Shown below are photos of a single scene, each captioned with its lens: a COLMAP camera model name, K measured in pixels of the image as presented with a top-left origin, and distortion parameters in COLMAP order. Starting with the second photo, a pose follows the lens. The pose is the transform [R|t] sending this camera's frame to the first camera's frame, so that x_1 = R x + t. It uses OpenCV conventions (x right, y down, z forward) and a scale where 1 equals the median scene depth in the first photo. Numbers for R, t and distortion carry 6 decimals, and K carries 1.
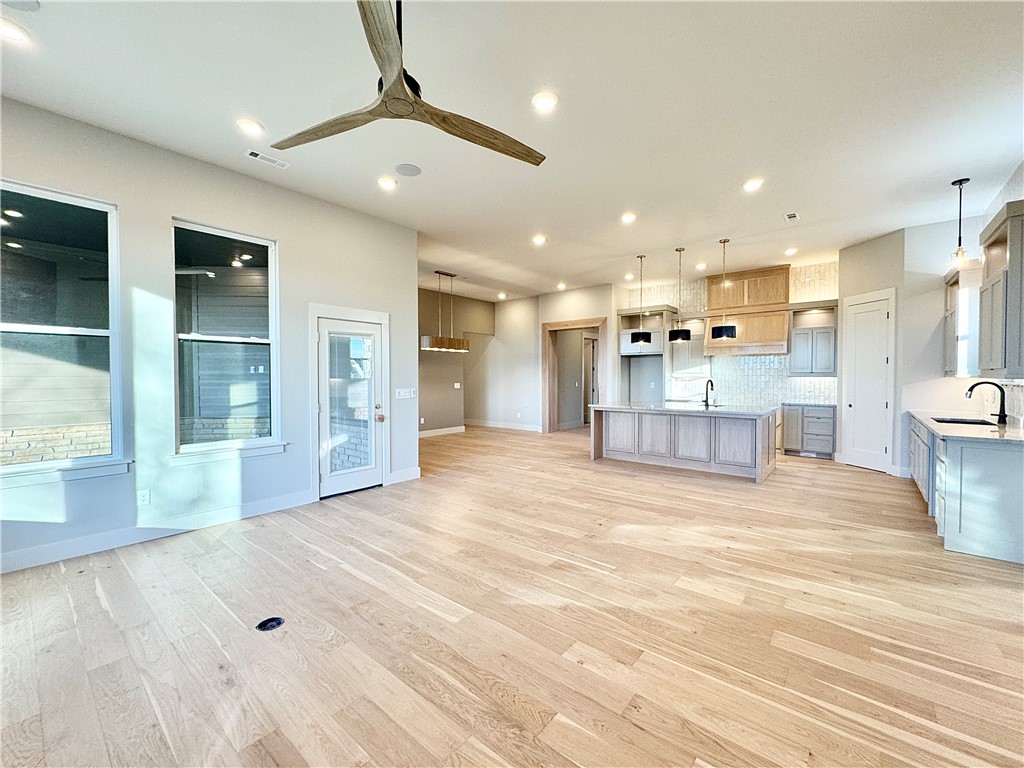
lens RADIAL K [[421.2, 0, 512.0], [0, 421.2, 384.0], [0, 0, 1]] dist [-0.001927, -0.000163]
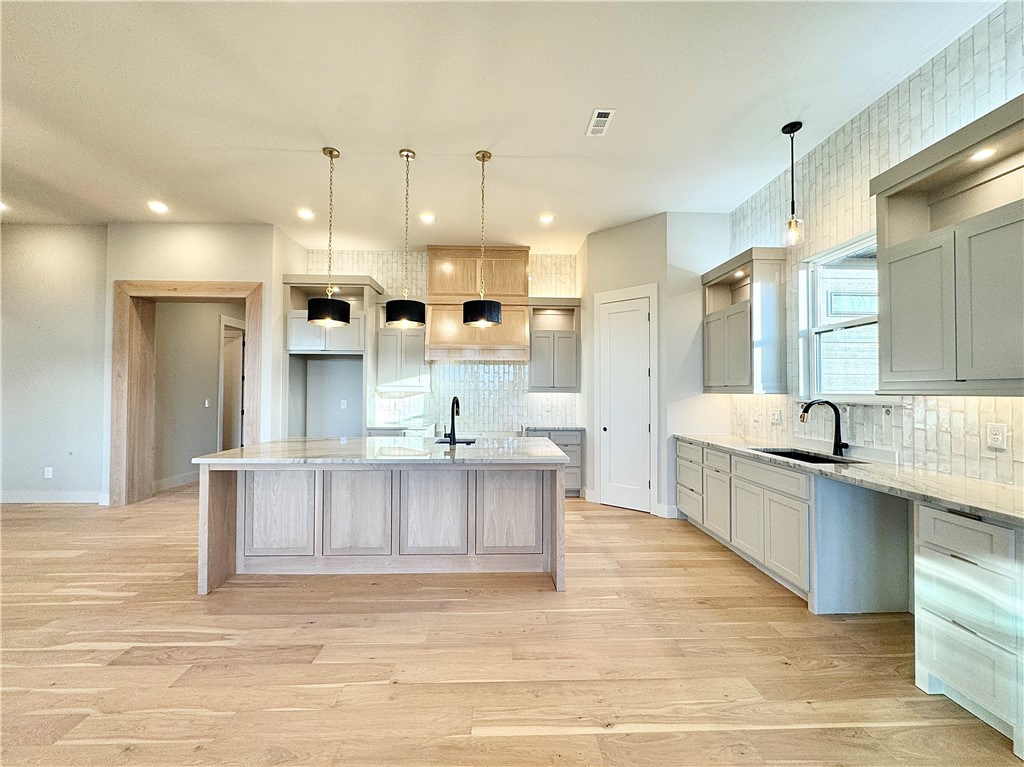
lens RADIAL K [[413.7, 0, 512.5], [0, 413.7, 385.1], [0, 0, 1]] dist [-0.004662, -0.000023]
pose [[0.743139, 0.016783, 0.668927, 0.161969], [0.005698, 0.999490, -0.031407, -0.007975], [-0.669113, 0.027151, 0.742665, 0.564845]]
